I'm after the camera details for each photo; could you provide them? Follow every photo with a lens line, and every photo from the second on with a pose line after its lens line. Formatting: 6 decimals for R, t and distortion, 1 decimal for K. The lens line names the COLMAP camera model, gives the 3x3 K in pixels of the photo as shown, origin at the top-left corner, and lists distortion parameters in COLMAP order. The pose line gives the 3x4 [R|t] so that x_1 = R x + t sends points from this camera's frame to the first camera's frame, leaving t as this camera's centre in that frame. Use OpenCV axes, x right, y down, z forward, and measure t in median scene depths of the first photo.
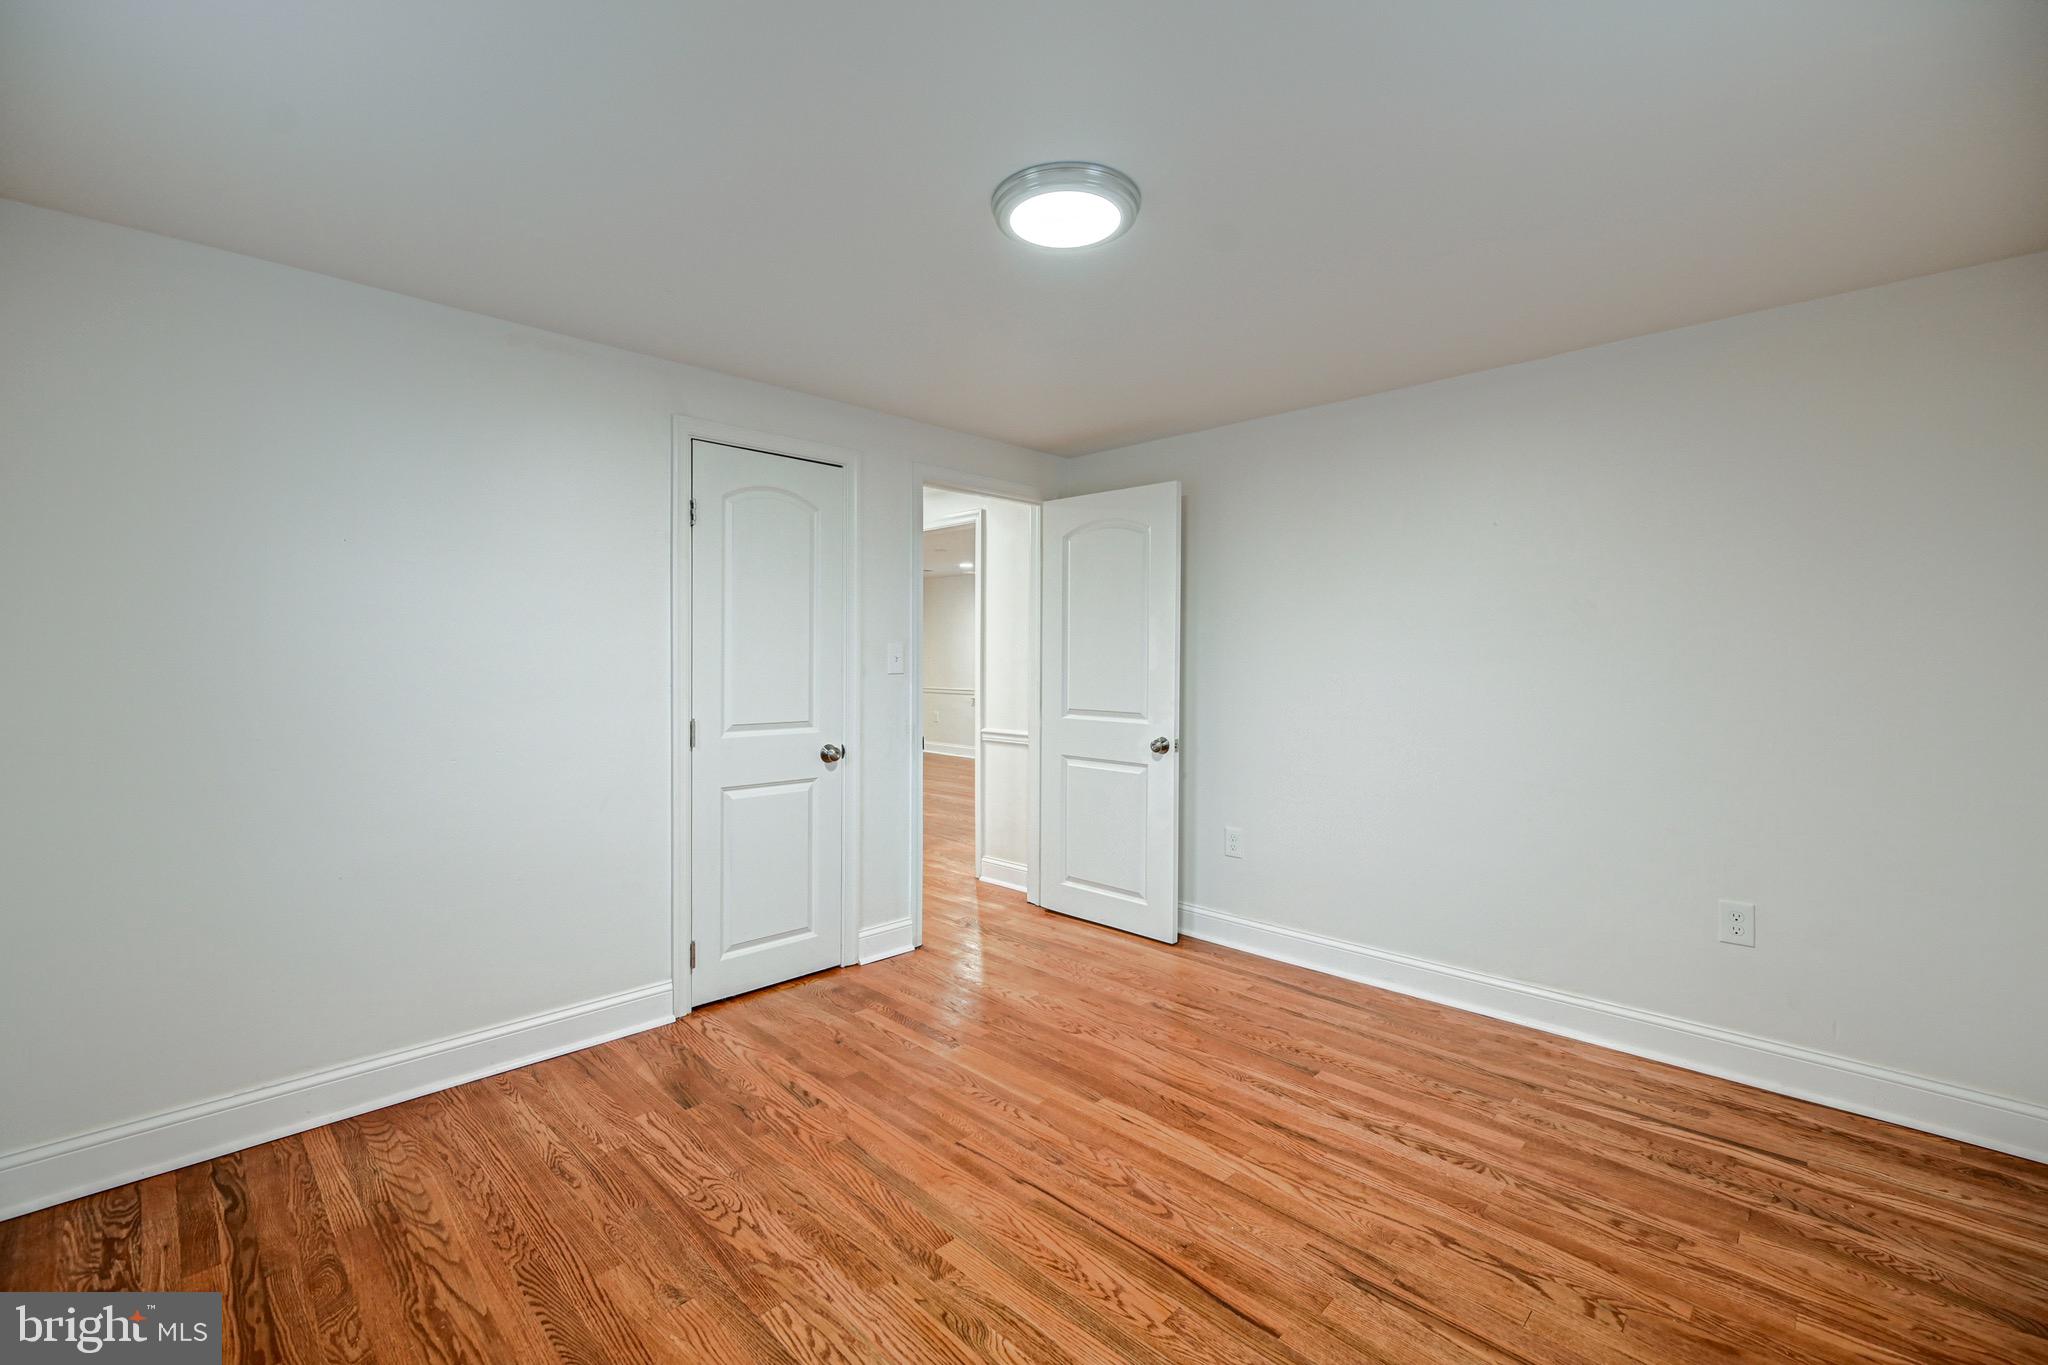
lens RADIAL K [[850.2, 0, 1022.6], [0, 850.2, 673.7], [0, 0, 1]] dist [0.000673, -0.000482]
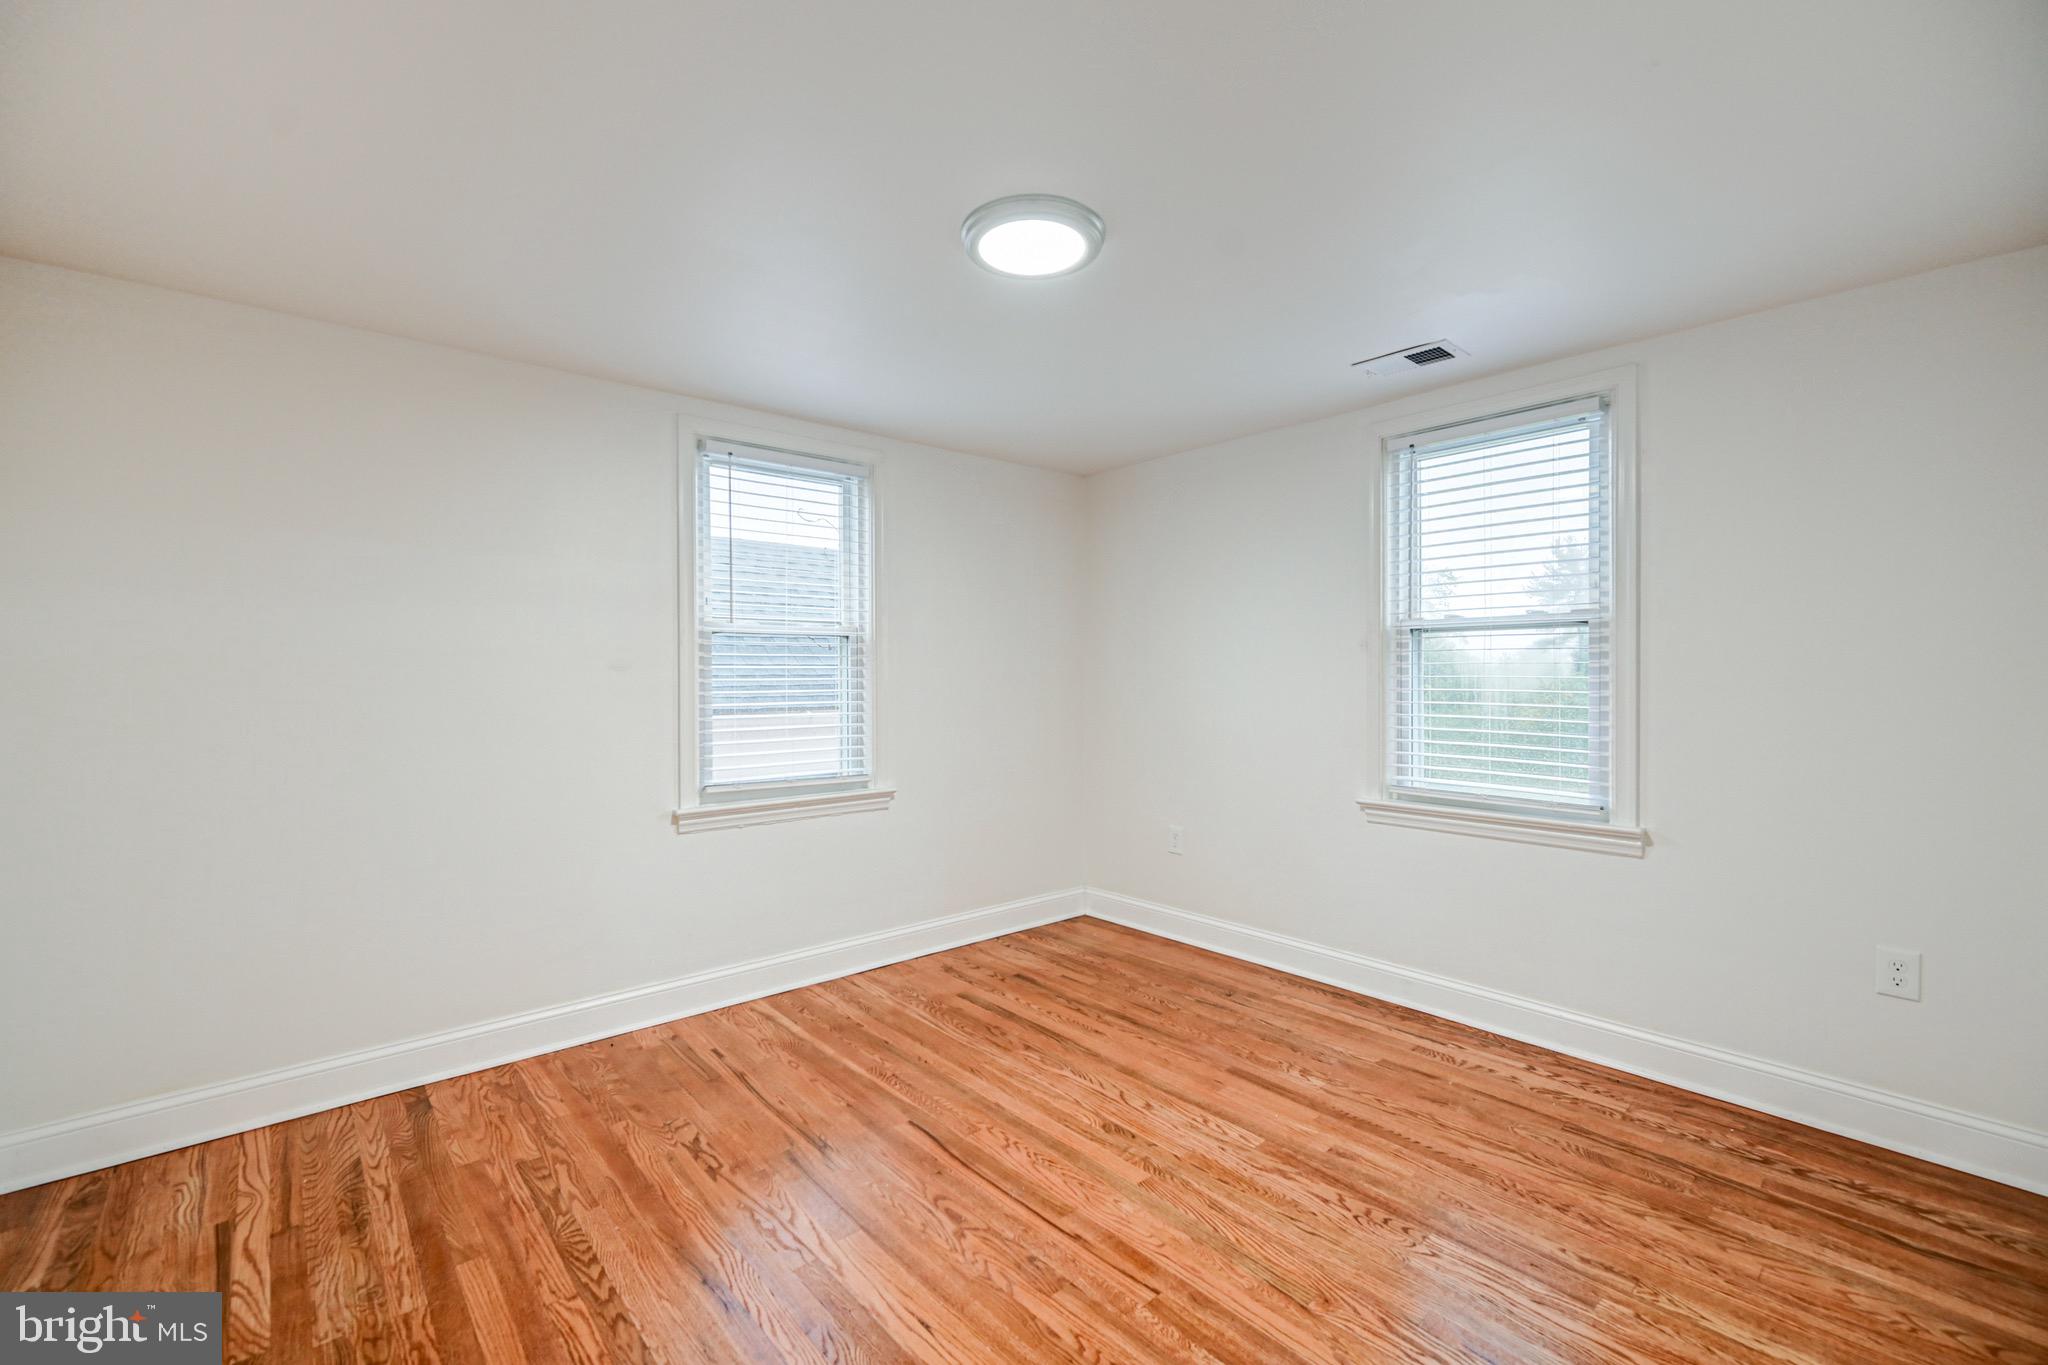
lens RADIAL K [[850.2, 0, 1019.7], [0, 850.2, 686.0], [0, 0, 1]] dist [0.000673, -0.000482]
pose [[-0.996250, -0.000094, 0.086522, -0.021071], [0.002347, 0.999602, 0.028107, -0.031113], [-0.086490, 0.028205, -0.995853, 1.995125]]
